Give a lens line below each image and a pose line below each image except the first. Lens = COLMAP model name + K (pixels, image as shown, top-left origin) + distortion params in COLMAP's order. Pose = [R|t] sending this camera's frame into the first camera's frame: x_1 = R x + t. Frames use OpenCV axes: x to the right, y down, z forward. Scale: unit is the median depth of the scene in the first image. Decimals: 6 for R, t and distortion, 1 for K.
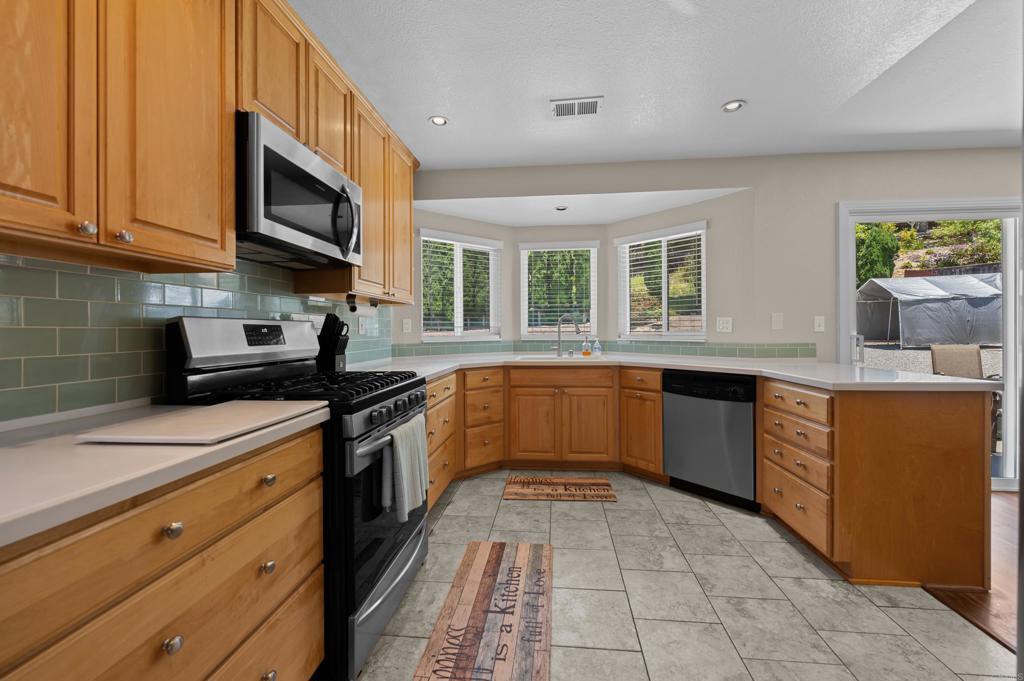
lens RADIAL K [[417.3, 0, 511.8], [0, 417.3, 326.2], [0, 0, 1]] dist [0.000738, -0.000014]
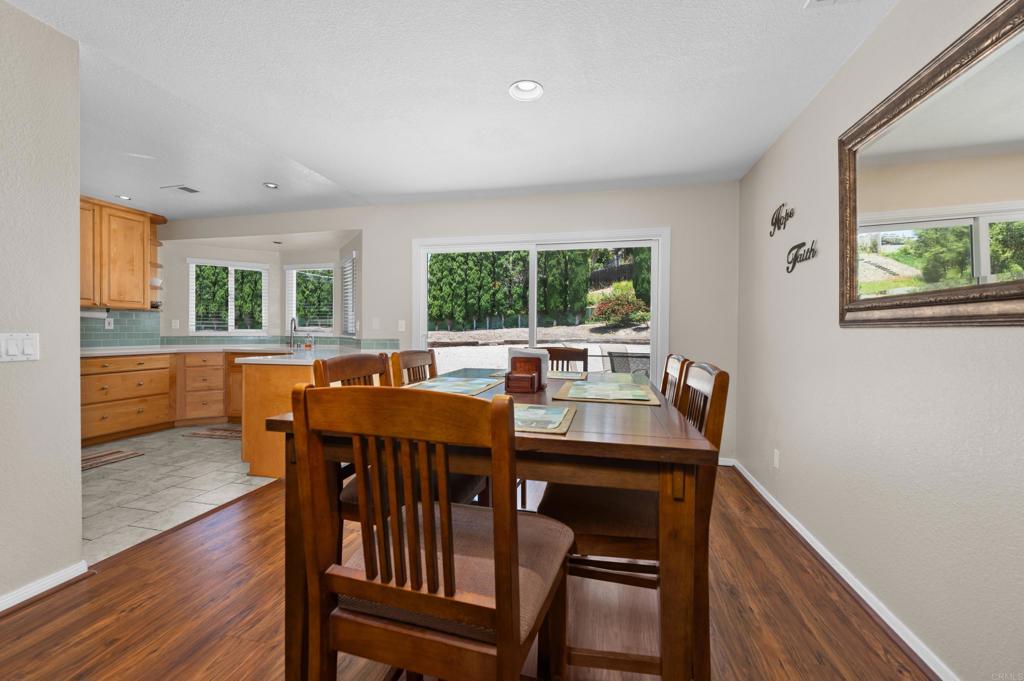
lens RADIAL K [[417.3, 0, 511.8], [0, 417.3, 326.2], [0, 0, 1]] dist [0.000738, -0.000014]
pose [[0.991207, 0.011871, -0.131786, 1.307069], [-0.012459, 0.999916, -0.003635, -0.002622], [0.131732, 0.005245, 0.991271, -0.348624]]
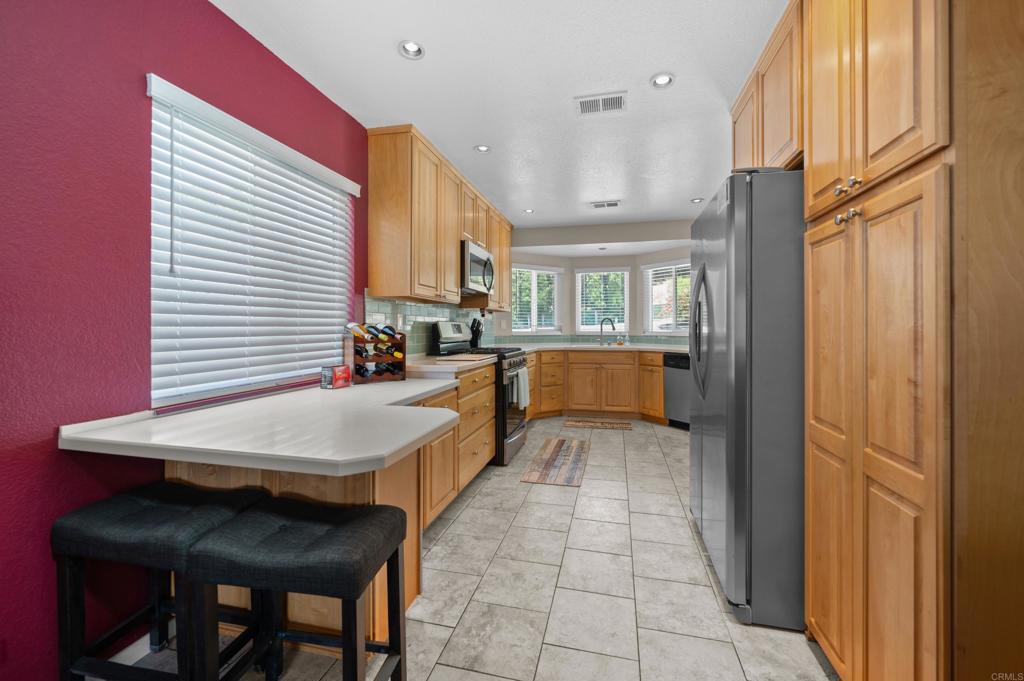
lens RADIAL K [[417.3, 0, 511.8], [0, 417.3, 326.2], [0, 0, 1]] dist [0.000738, -0.000014]
pose [[0.990602, 0.004821, -0.136695, -0.000299], [-0.004422, 0.999985, 0.003226, -0.000543], [0.136708, -0.002591, 0.990608, -0.675824]]
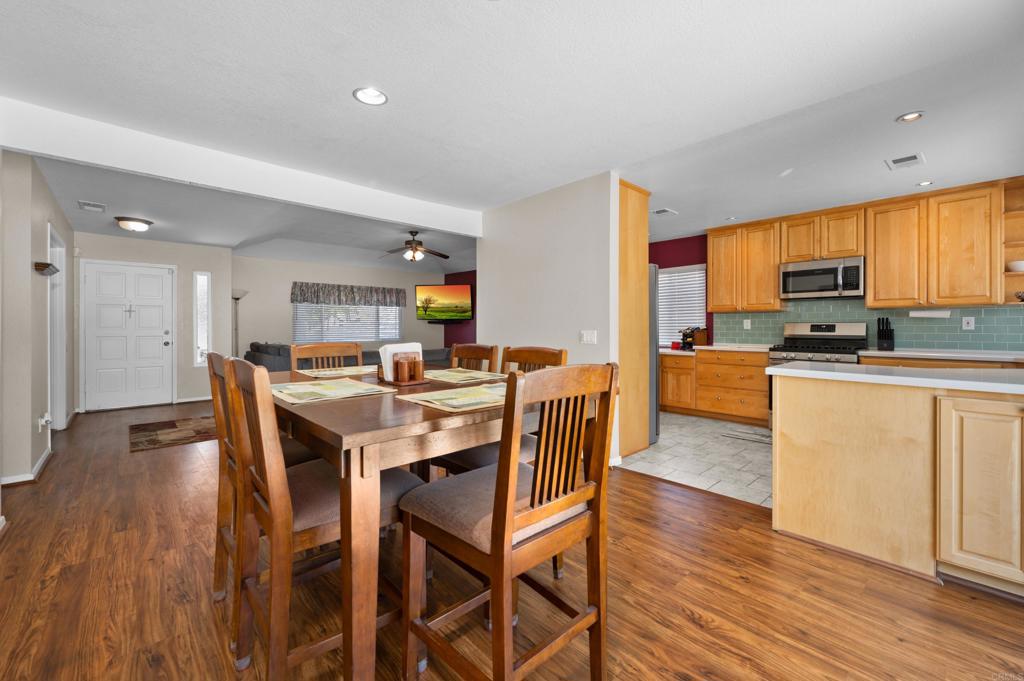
lens RADIAL K [[417.3, 0, 511.8], [0, 417.3, 326.2], [0, 0, 1]] dist [0.000738, -0.000014]
pose [[-0.655210, -0.000698, -0.755446, 1.597770], [0.007031, 0.999951, -0.007022, 0.009202], [0.755414, -0.009912, -0.655173, 0.746805]]
